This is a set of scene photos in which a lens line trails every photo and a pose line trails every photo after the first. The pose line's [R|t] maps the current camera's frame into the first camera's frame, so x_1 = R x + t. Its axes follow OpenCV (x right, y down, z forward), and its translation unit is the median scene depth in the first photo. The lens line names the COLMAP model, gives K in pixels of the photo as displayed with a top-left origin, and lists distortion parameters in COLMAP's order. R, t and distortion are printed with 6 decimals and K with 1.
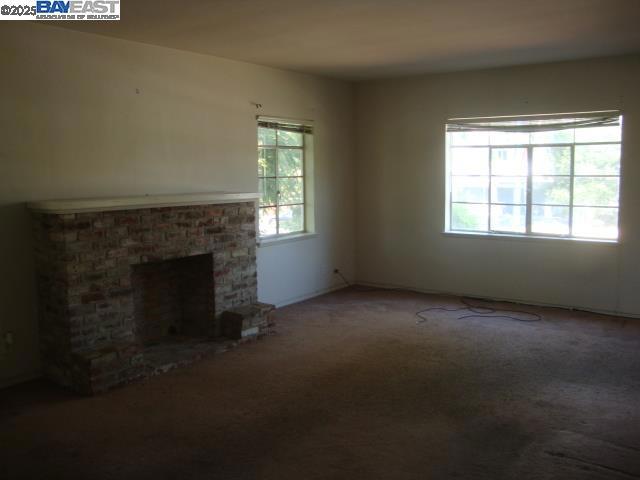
lens RADIAL K [[565.5, 0, 315.1], [0, 565.5, 240.1], [0, 0, 1]] dist [-0.128098, 0.062227]
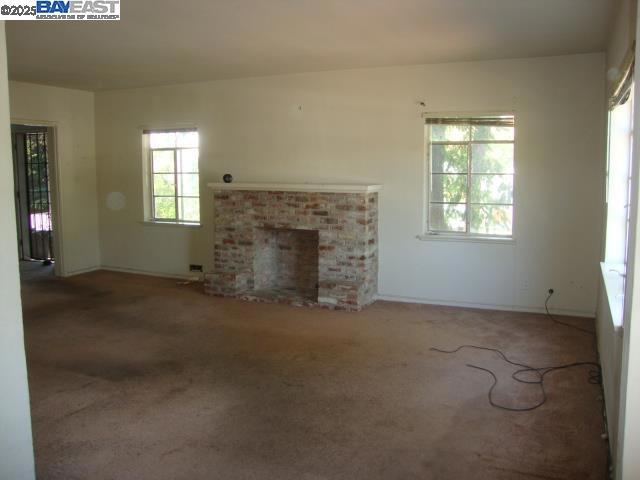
lens RADIAL K [[565.5, 0, 314.7], [0, 565.5, 237.4], [0, 0, 1]] dist [-0.128098, 0.062227]
pose [[0.229936, 0.140984, -0.962940, 1.119345], [-0.116623, 0.986313, 0.116558, -0.117371], [0.966193, 0.085500, 0.243231, 0.730660]]
